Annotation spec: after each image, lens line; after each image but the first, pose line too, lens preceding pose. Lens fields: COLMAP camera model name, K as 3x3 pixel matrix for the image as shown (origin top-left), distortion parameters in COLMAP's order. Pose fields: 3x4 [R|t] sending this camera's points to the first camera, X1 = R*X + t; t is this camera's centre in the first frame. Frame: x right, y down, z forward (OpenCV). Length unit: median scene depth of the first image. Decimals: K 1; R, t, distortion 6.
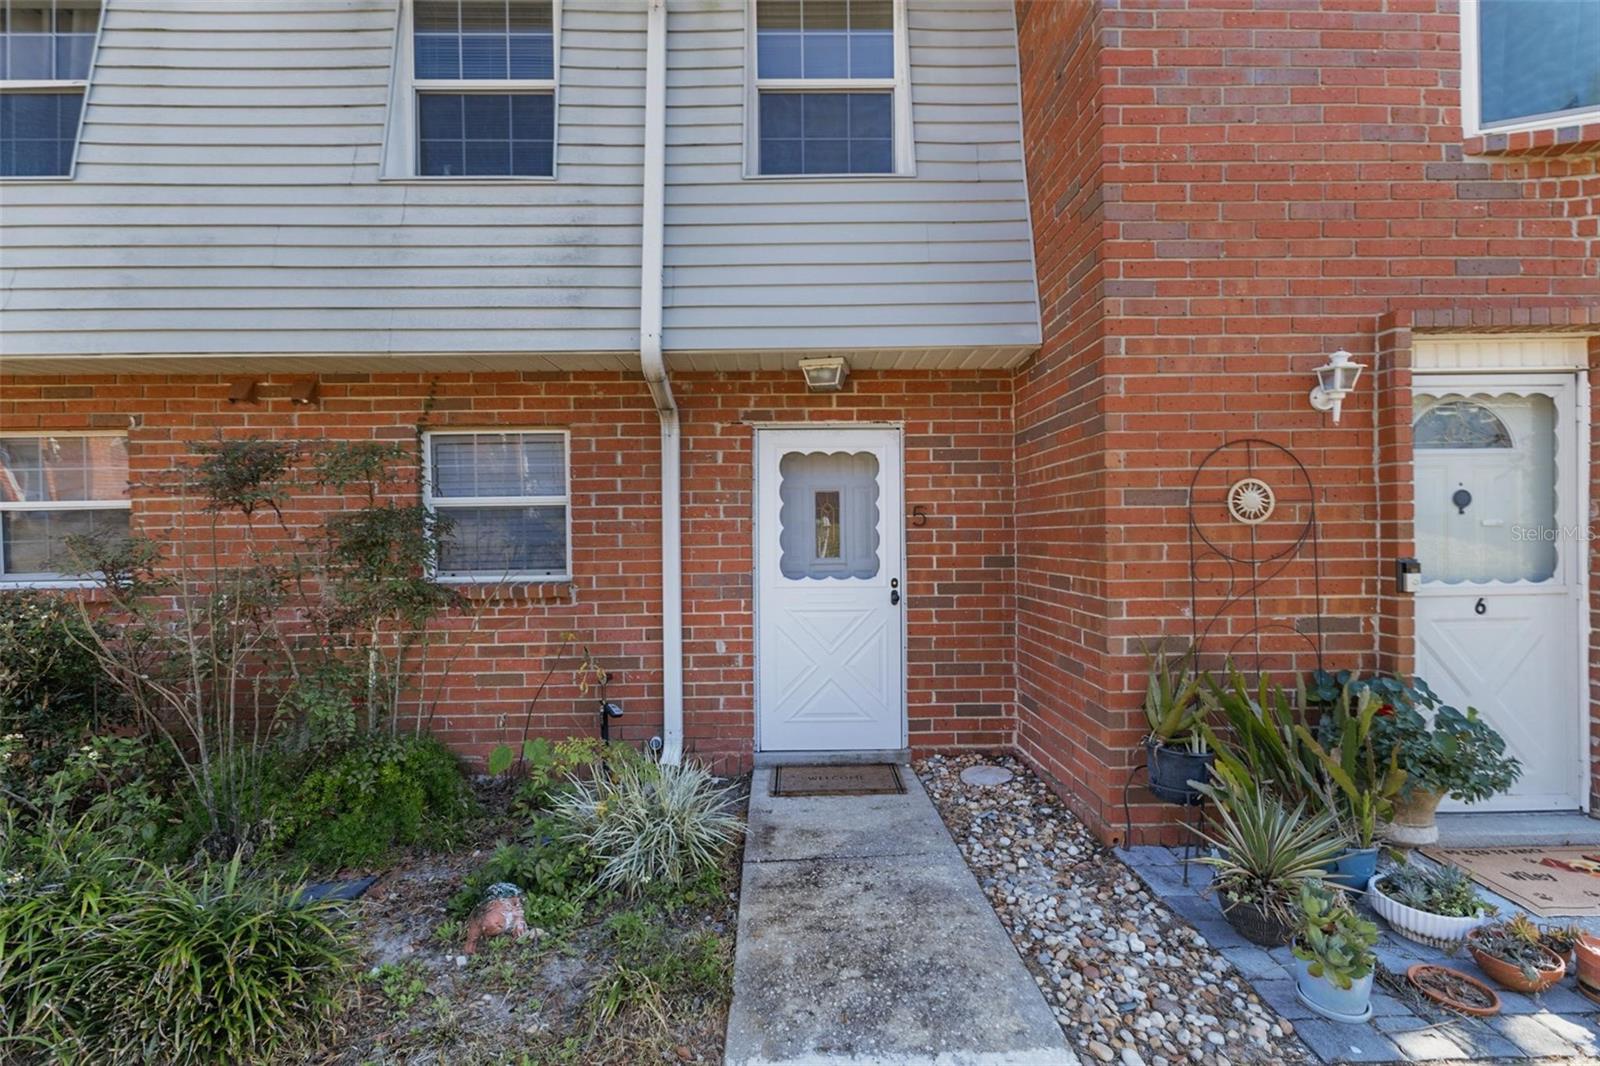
lens RADIAL K [[690.4, 0, 812.3], [0, 690.4, 538.0], [0, 0, 1]] dist [0.008897, -0.001892]
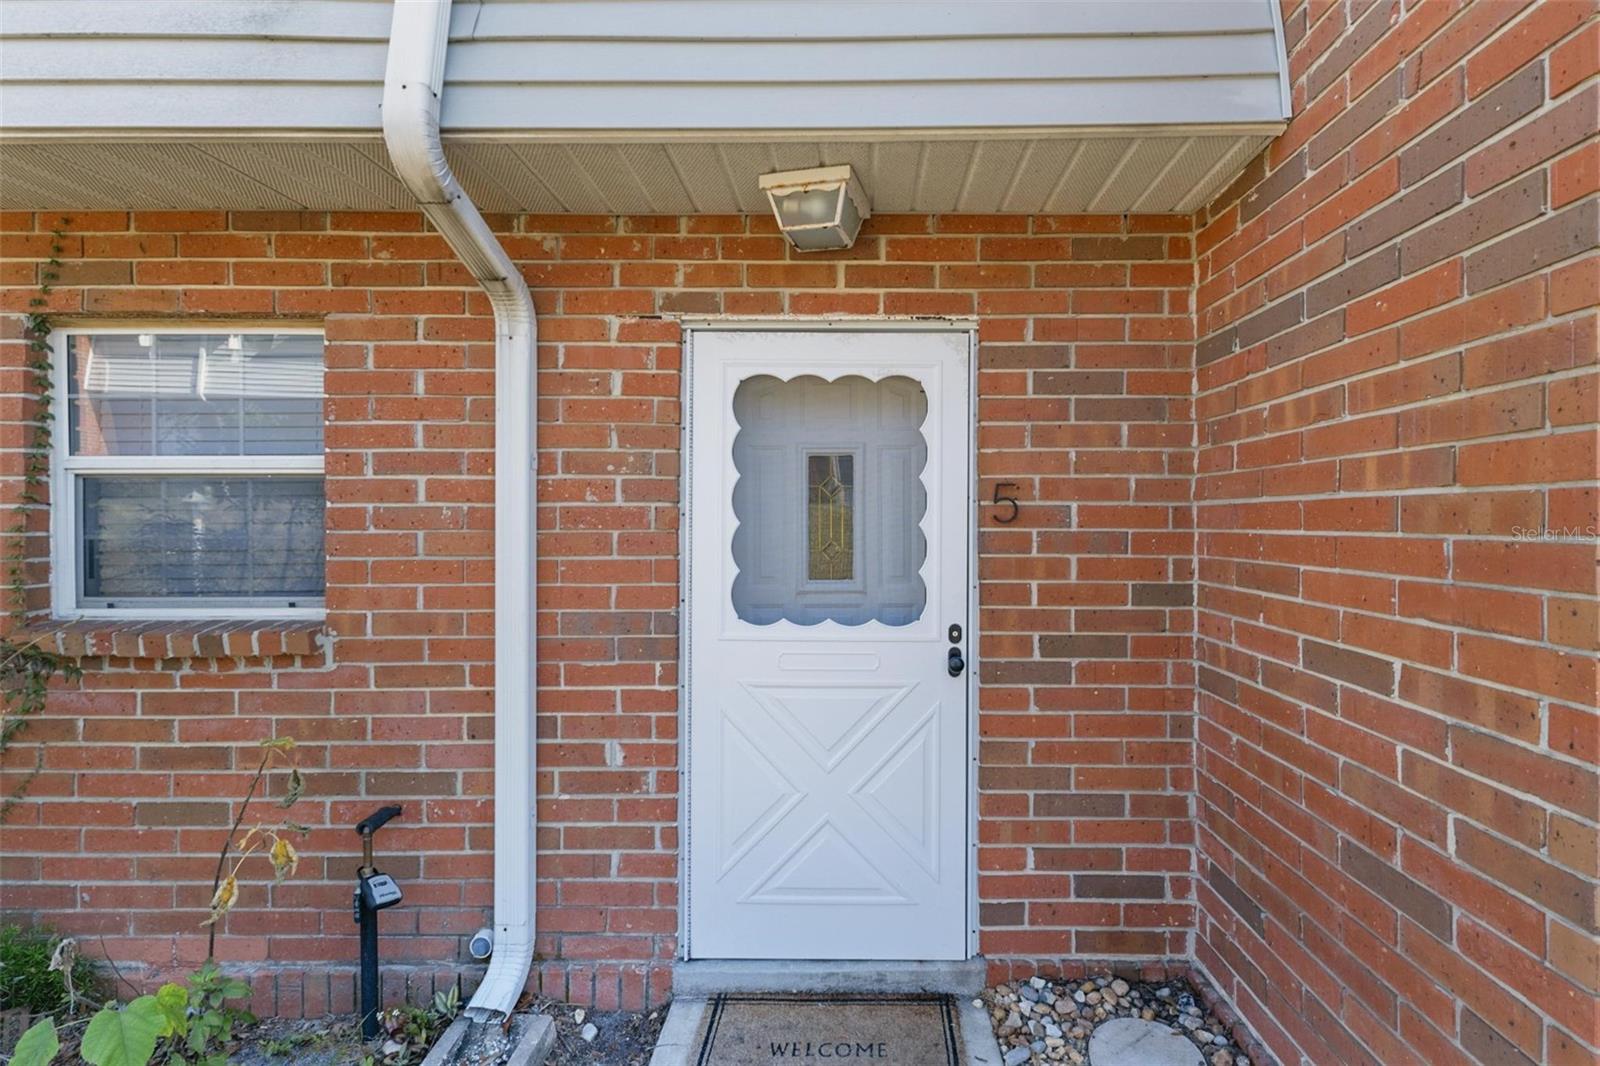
lens RADIAL K [[690.4, 0, 832.1], [0, 690.4, 534.2], [0, 0, 1]] dist [0.008897, -0.001892]
pose [[0.999827, 0.011453, -0.014633, 0.035056], [-0.011459, 0.999934, -0.000282, -0.007091], [0.014629, 0.000449, 0.999893, 0.492982]]
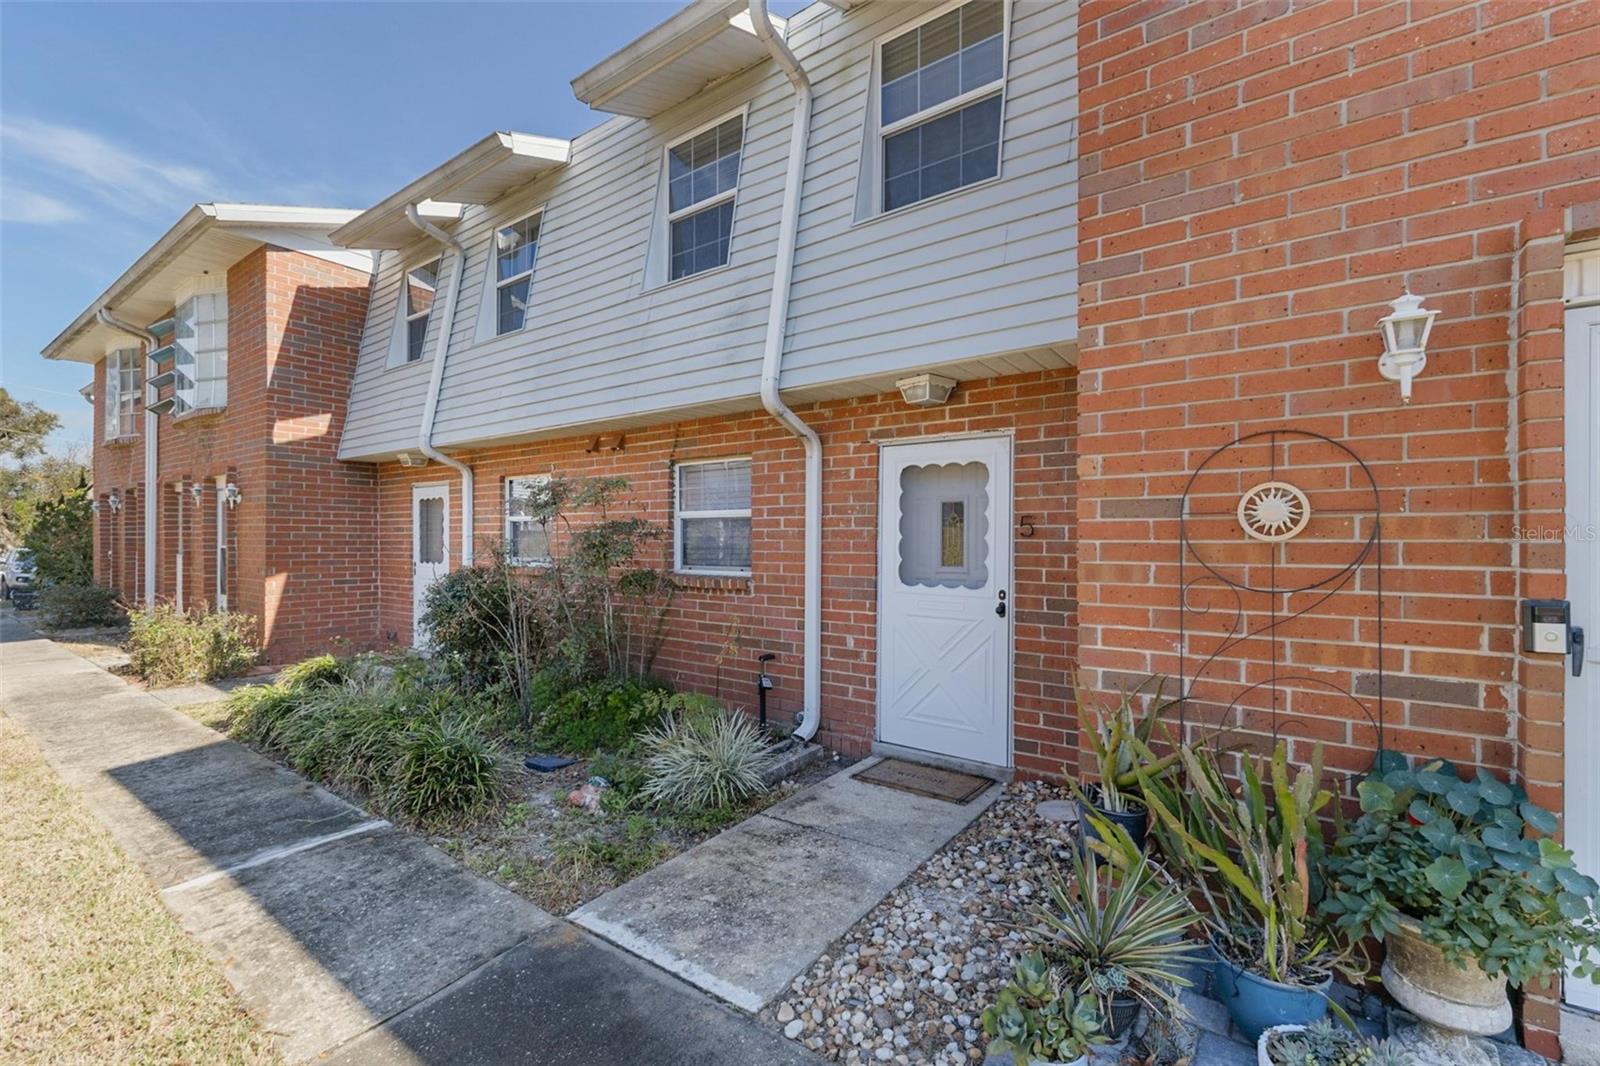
lens RADIAL K [[690.4, 0, 799.6], [0, 690.4, 537.7], [0, 0, 1]] dist [0.008897, -0.001892]
pose [[0.793941, 0.012571, -0.607864, 0.487578], [-0.014366, 0.999895, 0.001914, -0.013164], [0.607825, 0.007213, 0.794039, 0.054332]]
